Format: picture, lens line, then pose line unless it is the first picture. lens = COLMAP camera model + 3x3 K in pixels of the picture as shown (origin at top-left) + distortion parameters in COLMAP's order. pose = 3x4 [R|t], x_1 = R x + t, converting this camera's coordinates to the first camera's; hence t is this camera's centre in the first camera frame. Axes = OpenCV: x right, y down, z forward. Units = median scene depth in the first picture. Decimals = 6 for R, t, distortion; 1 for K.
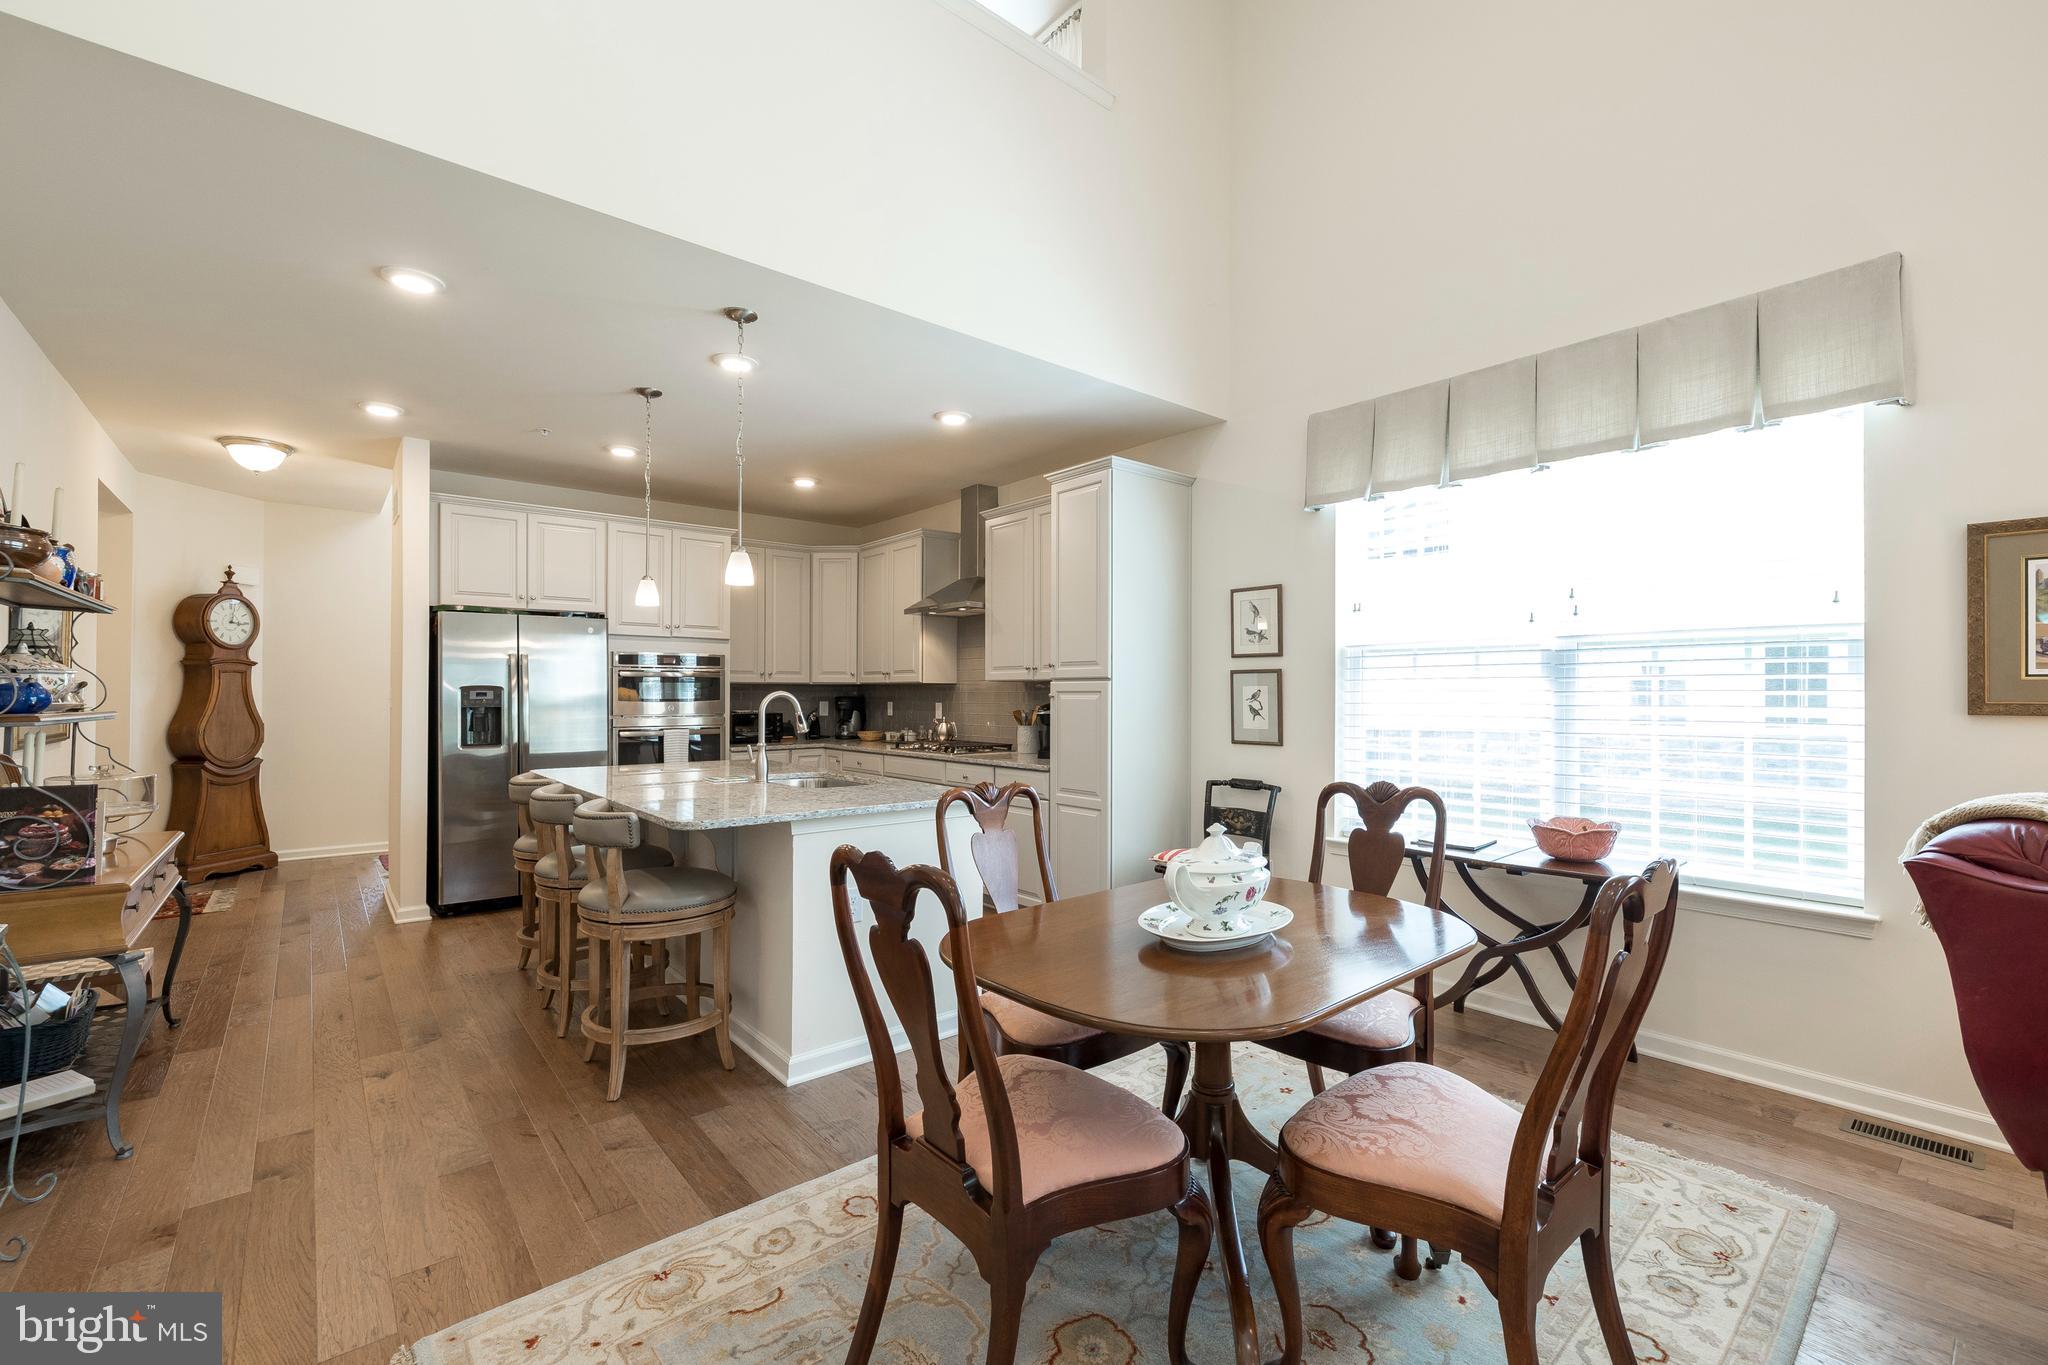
lens RADIAL K [[855.7, 0, 1022.8], [0, 855.7, 679.5], [0, 0, 1]] dist [-0.001786, 0.000279]
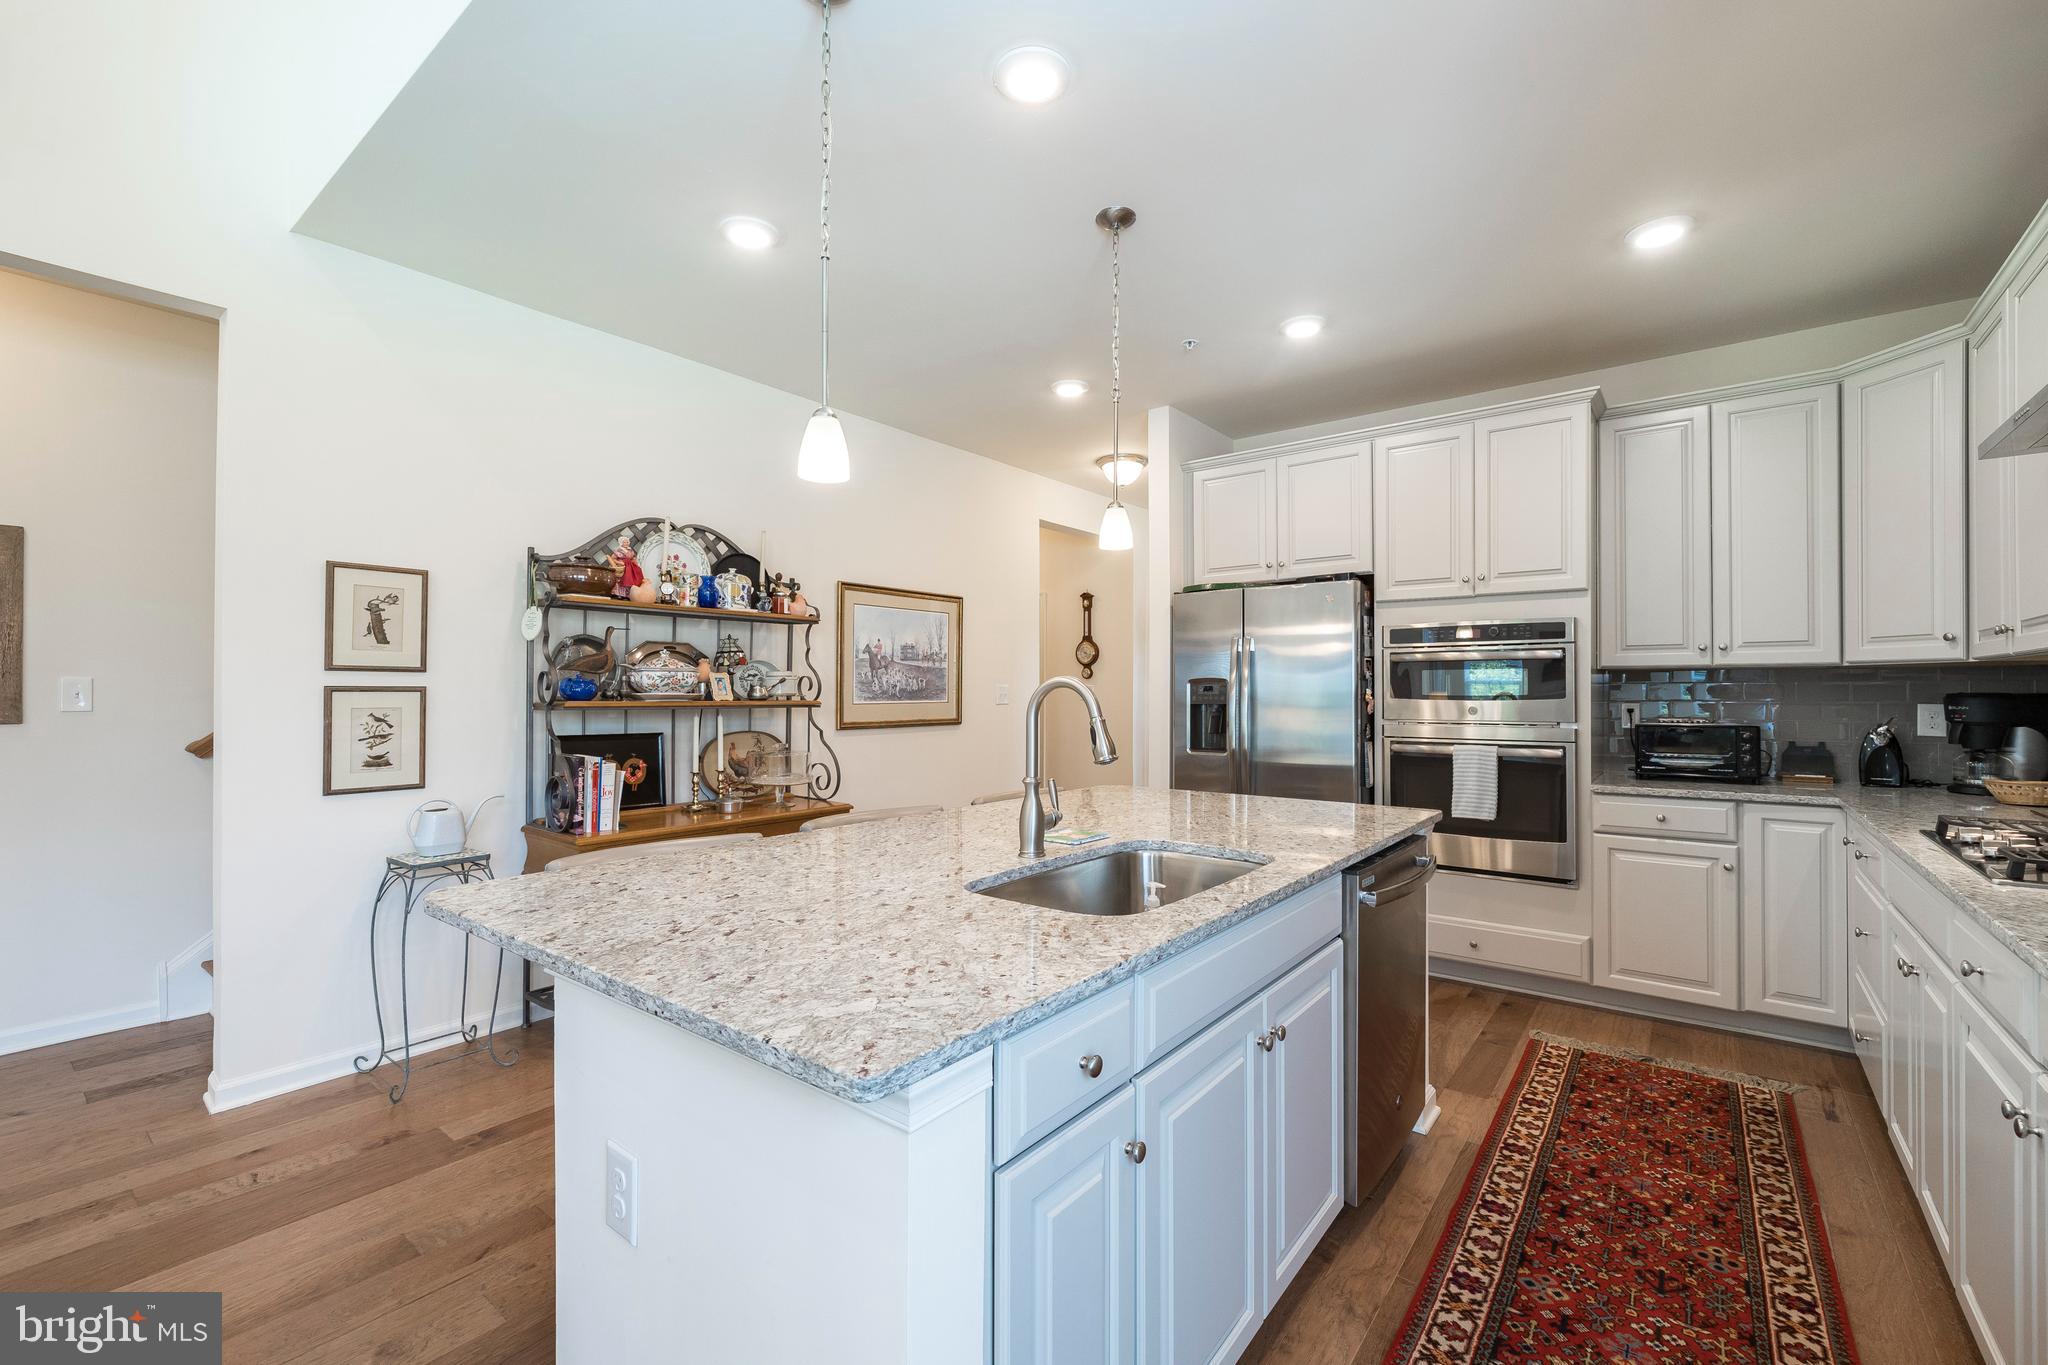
lens RADIAL K [[855.7, 0, 1054.2], [0, 855.7, 679.1], [0, 0, 1]] dist [-0.001786, 0.000279]
pose [[0.225025, -0.015635, -0.974227, 0.152367], [0.014934, 0.999809, -0.012597, 0.017185], [0.974238, -0.011715, 0.225216, 0.689681]]
